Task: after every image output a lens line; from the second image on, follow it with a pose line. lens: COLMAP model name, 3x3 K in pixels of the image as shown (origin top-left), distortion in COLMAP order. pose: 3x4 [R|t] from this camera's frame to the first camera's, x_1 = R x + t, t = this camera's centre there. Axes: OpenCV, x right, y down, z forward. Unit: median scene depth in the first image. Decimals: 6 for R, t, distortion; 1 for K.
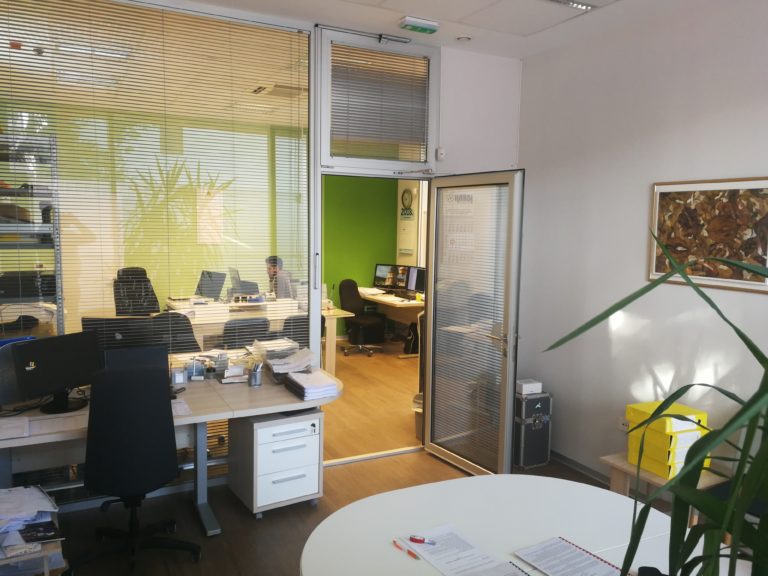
lens RADIAL K [[598.3, 0, 384.0], [0, 598.3, 288.0], [0, 0, 1]] dist [0.099591, -0.135714]
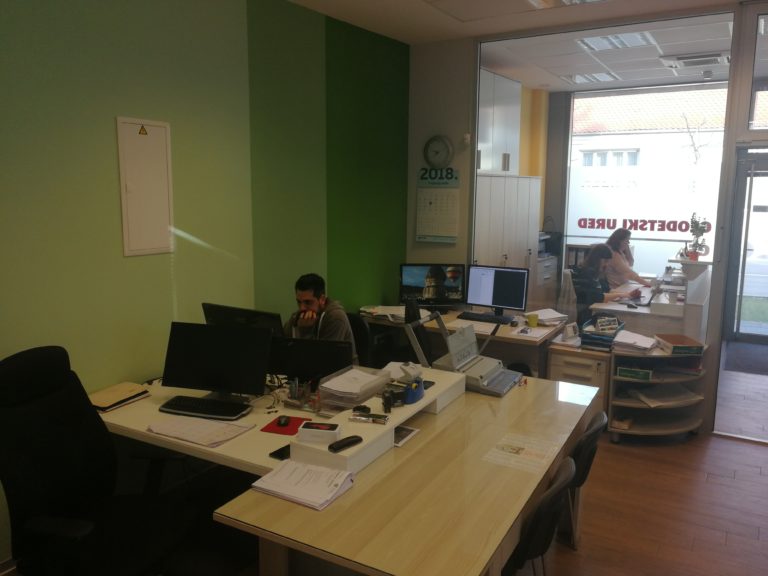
lens RADIAL K [[610.8, 0, 384.0], [0, 610.8, 288.0], [0, 0, 1]] dist [0.099366, -0.259082]
pose [[0.827634, -0.085631, 0.554697, -0.363662], [0.052746, 0.995786, 0.075025, -0.063023], [-0.558784, -0.032835, 0.828663, 0.527777]]
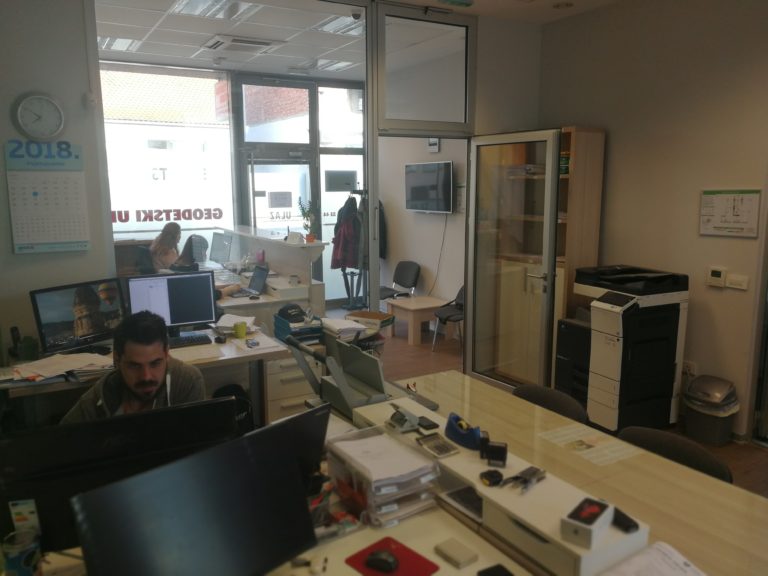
lens RADIAL K [[598.3, 0, 384.0], [0, 598.3, 288.0], [0, 0, 1]] dist [0.099591, -0.135714]
pose [[-0.088732, -0.173218, 0.980878, -0.401866], [0.106231, 0.977500, 0.182231, -0.088272], [-0.990374, 0.120369, -0.068334, 0.829714]]
